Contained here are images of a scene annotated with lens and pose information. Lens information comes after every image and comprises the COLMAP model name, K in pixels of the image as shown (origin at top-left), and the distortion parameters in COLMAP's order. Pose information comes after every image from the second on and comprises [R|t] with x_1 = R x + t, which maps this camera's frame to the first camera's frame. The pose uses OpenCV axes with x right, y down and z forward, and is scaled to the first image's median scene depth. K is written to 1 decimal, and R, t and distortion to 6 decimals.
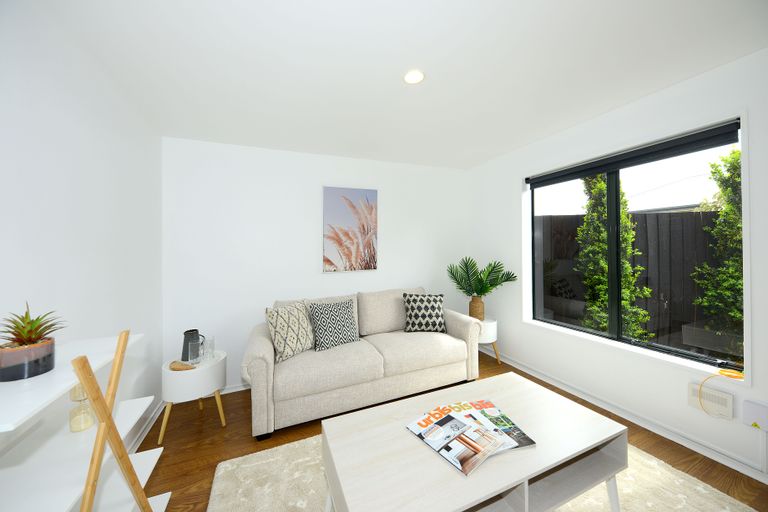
lens RADIAL K [[269.2, 0, 380.6], [0, 269.2, 255.4], [0, 0, 1]] dist [0.000418, -0.000034]
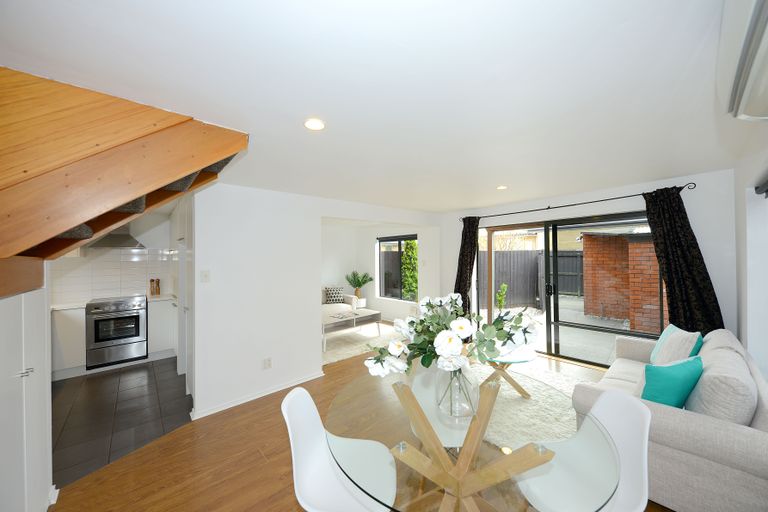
lens RADIAL K [[269.2, 0, 380.7], [0, 269.2, 260.0], [0, 0, 1]] dist [0.000418, -0.000034]
pose [[0.950234, -0.001392, 0.311535, -0.174696], [0.010512, 0.999564, -0.027596, -0.021378], [-0.311361, 0.029498, 0.949834, -1.272090]]
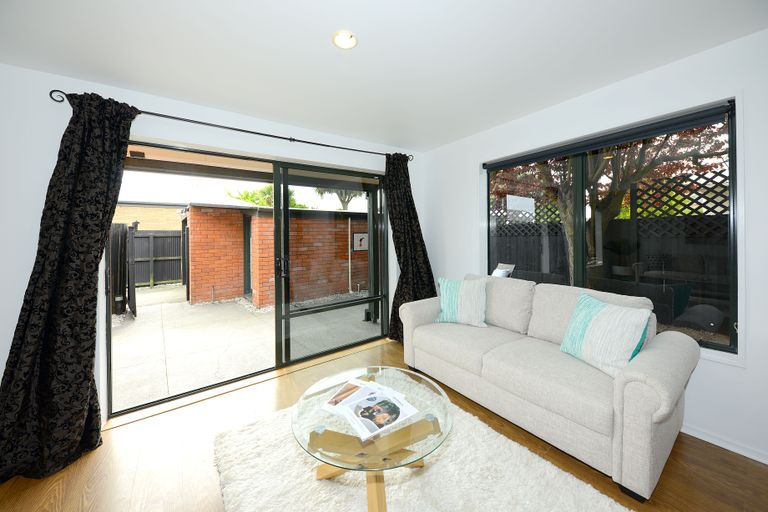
lens RADIAL K [[269.2, 0, 382.4], [0, 269.2, 236.5], [0, 0, 1]] dist [0.000418, -0.000034]
pose [[-0.218865, 0.027505, 0.975367, 0.118336], [0.048740, 0.998663, -0.017225, 0.032944], [-0.974537, 0.043769, -0.219913, -0.371822]]
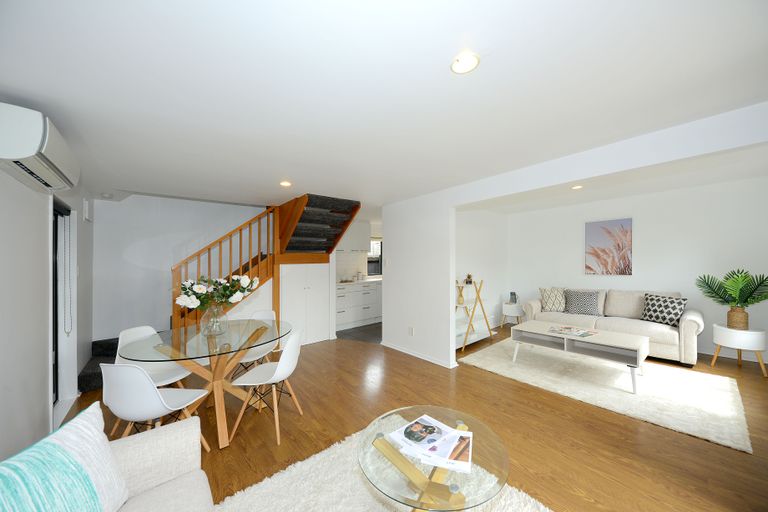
lens RADIAL K [[269.2, 0, 381.8], [0, 269.2, 258.6], [0, 0, 1]] dist [0.000418, -0.000034]
pose [[0.278729, 0.006001, -0.960351, 1.020649], [-0.003549, 0.999980, 0.005219, -0.037890], [0.960363, 0.001954, 0.278745, -0.667664]]
